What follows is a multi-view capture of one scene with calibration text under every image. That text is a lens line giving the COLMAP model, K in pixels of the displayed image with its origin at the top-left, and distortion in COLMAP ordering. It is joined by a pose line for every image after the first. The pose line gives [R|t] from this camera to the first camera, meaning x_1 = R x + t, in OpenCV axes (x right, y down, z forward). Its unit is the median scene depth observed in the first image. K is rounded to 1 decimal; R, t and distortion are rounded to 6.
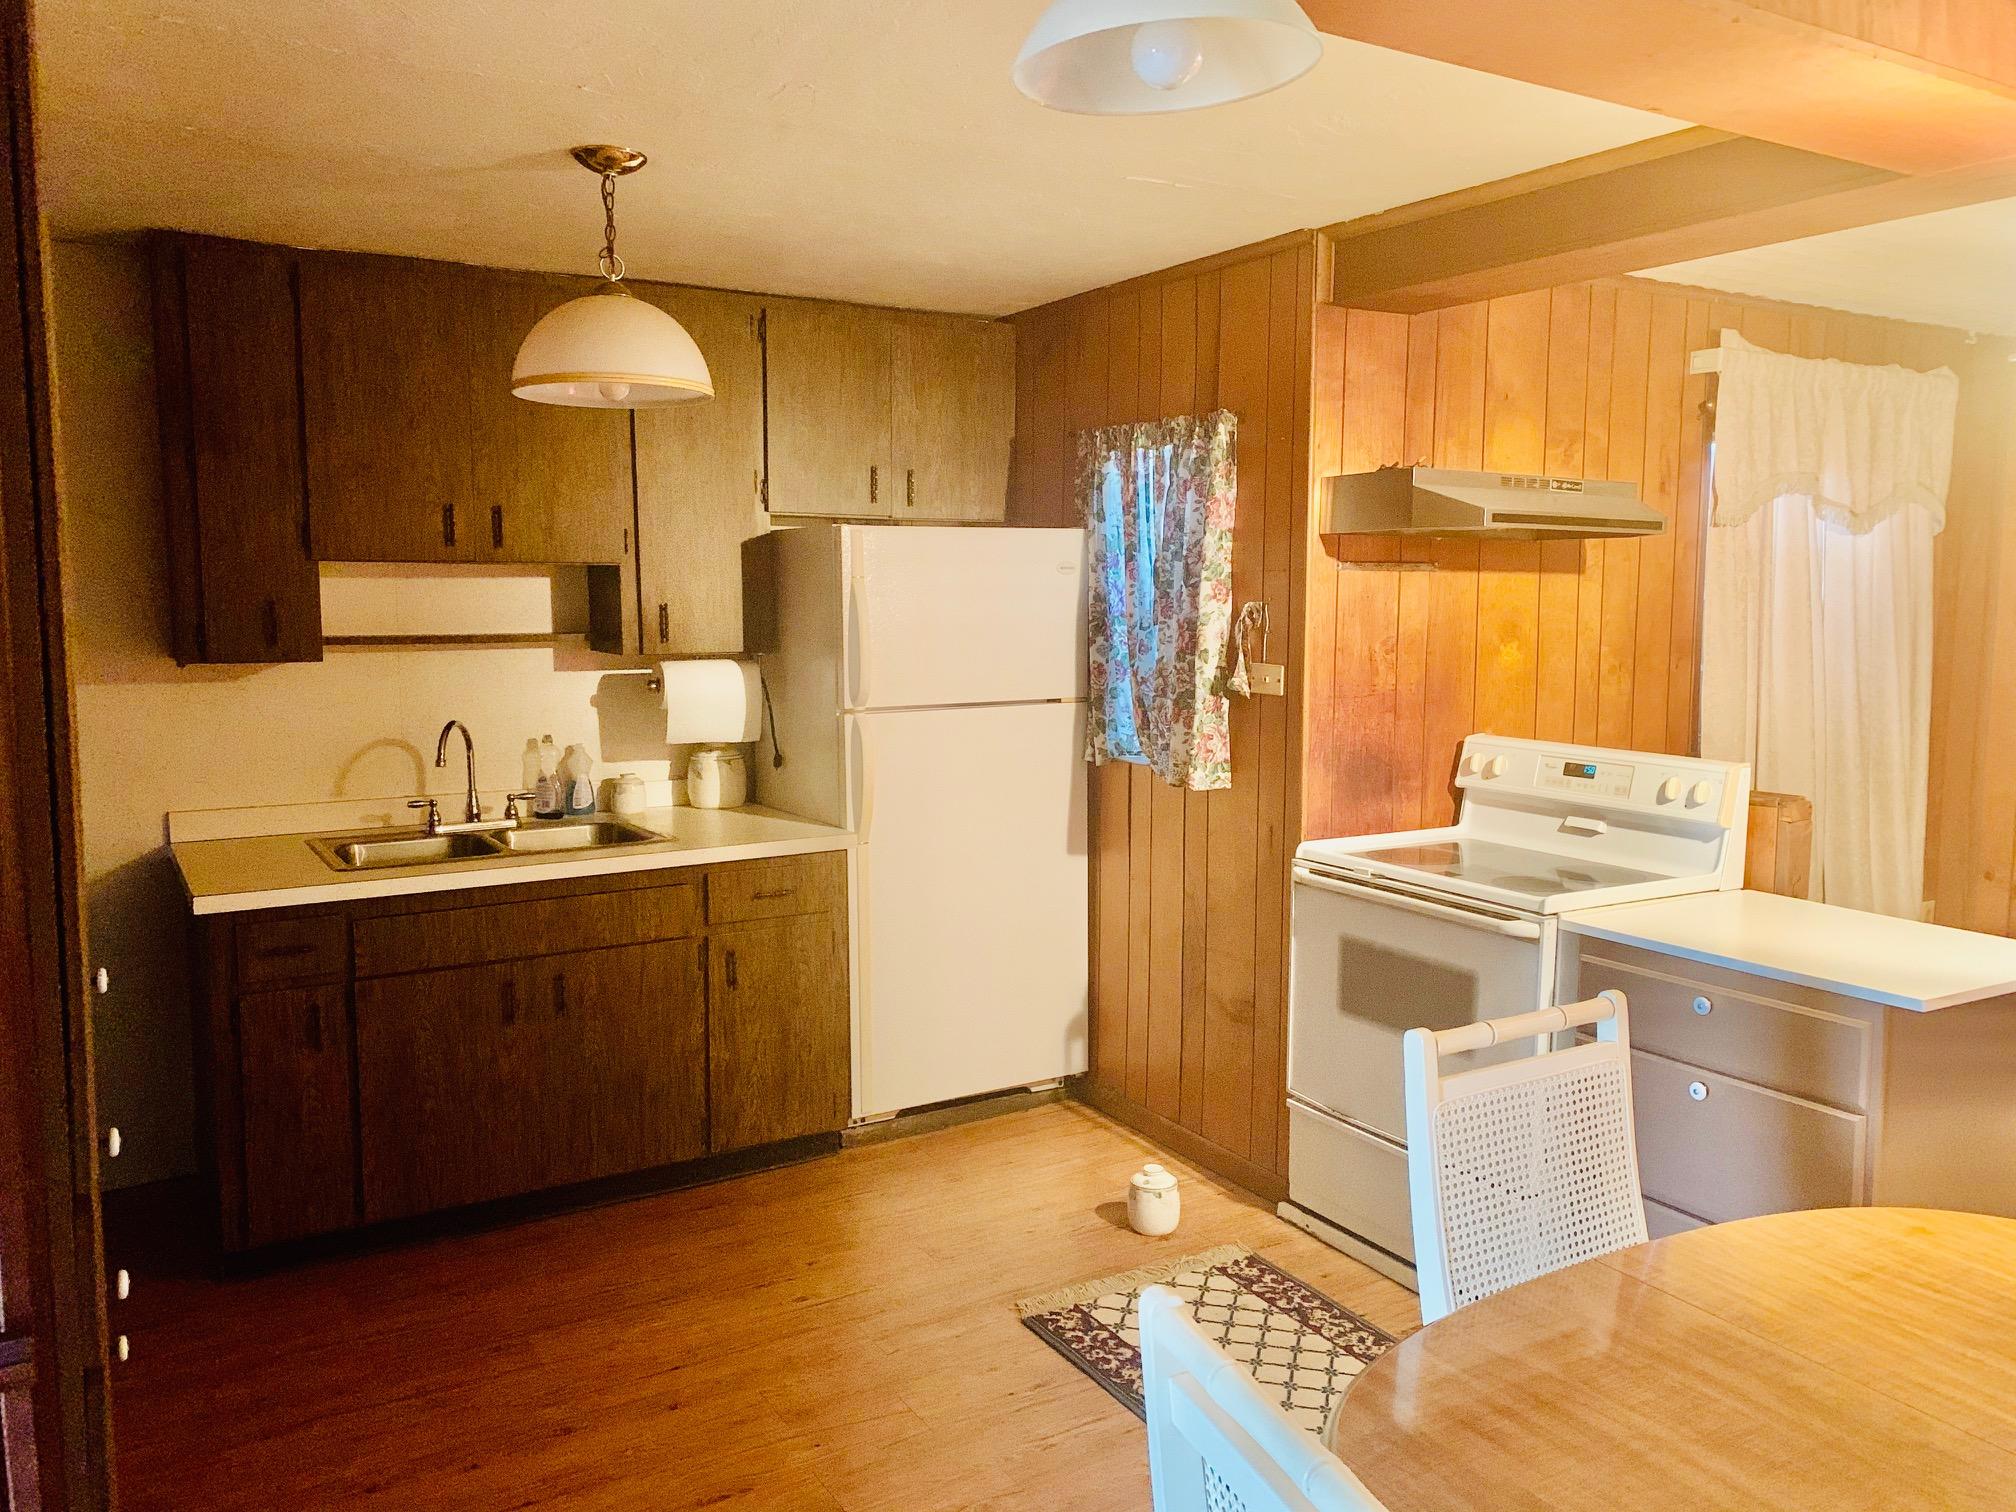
lens RADIAL K [[1539.8, 0, 1007.8], [0, 1539.8, 751.7], [0, 0, 1]] dist [0.027324, -0.055174]
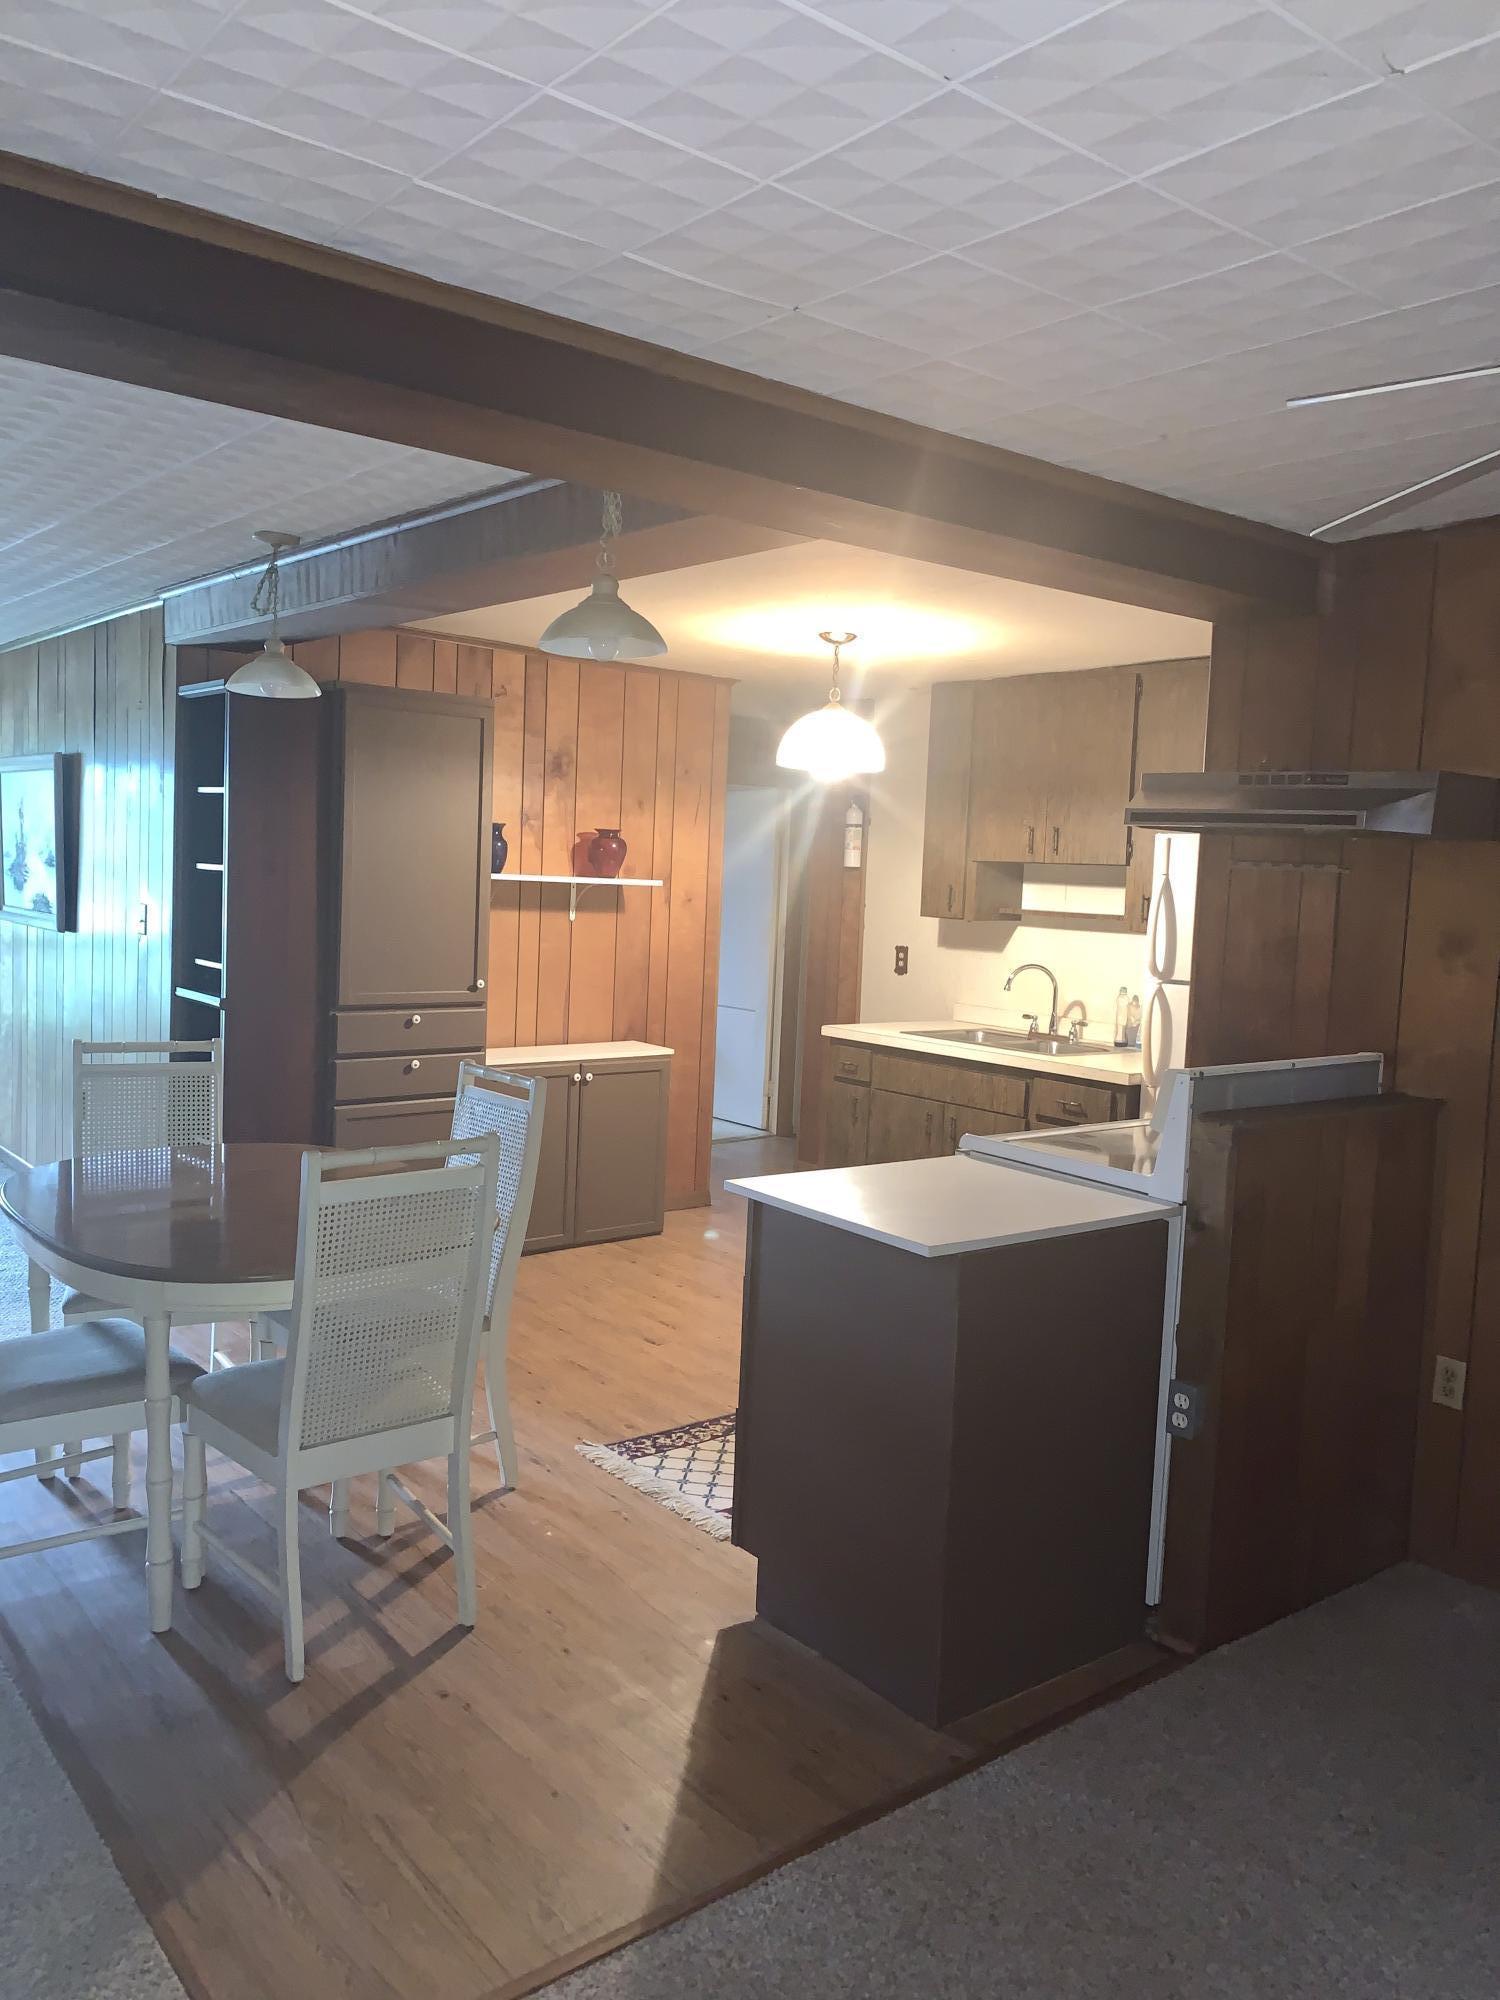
lens RADIAL K [[1527.6, 0, 764.1], [0, 1527.6, 986.8], [0, 0, 1]] dist [0.027324, -0.055174]
pose [[0.153033, 0.081880, -0.984823, 1.158804], [-0.143190, 0.987882, 0.059884, -0.053719], [0.977792, 0.131853, 0.162903, 0.512840]]
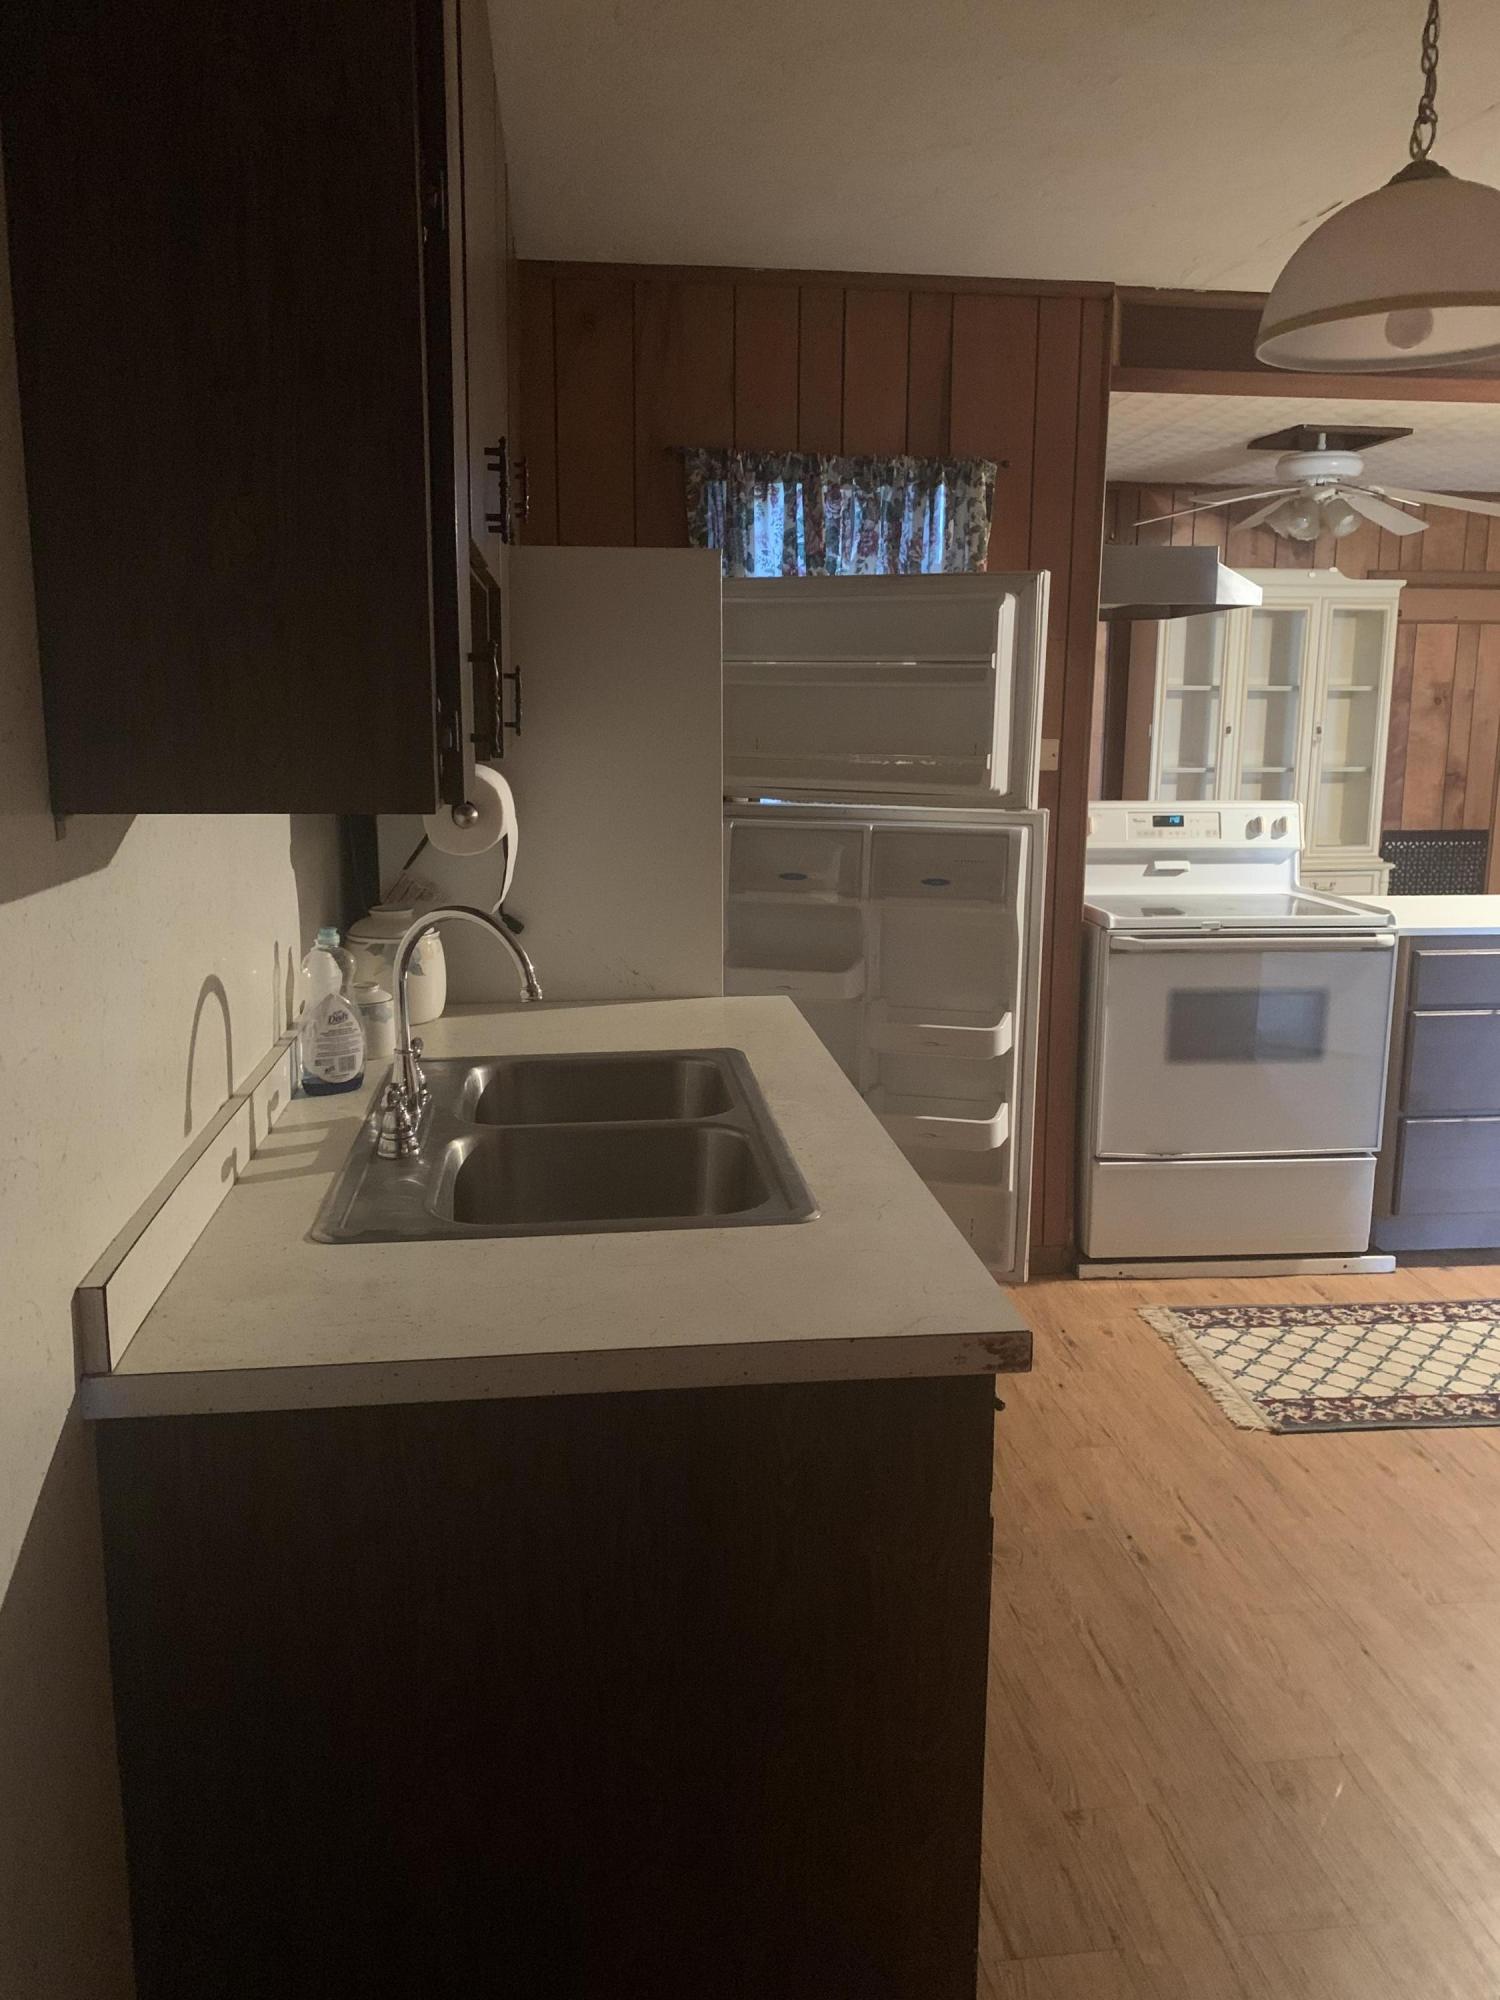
lens RADIAL K [[1545.9, 0, 753.2], [0, 1545.9, 980.9], [0, 0, 1]] dist [0.046775, -0.078108]
pose [[0.404520, -0.169776, 0.898632, -0.820834], [0.086135, 0.985322, 0.147381, -0.067424], [-0.910464, 0.017785, 0.413206, 0.779945]]
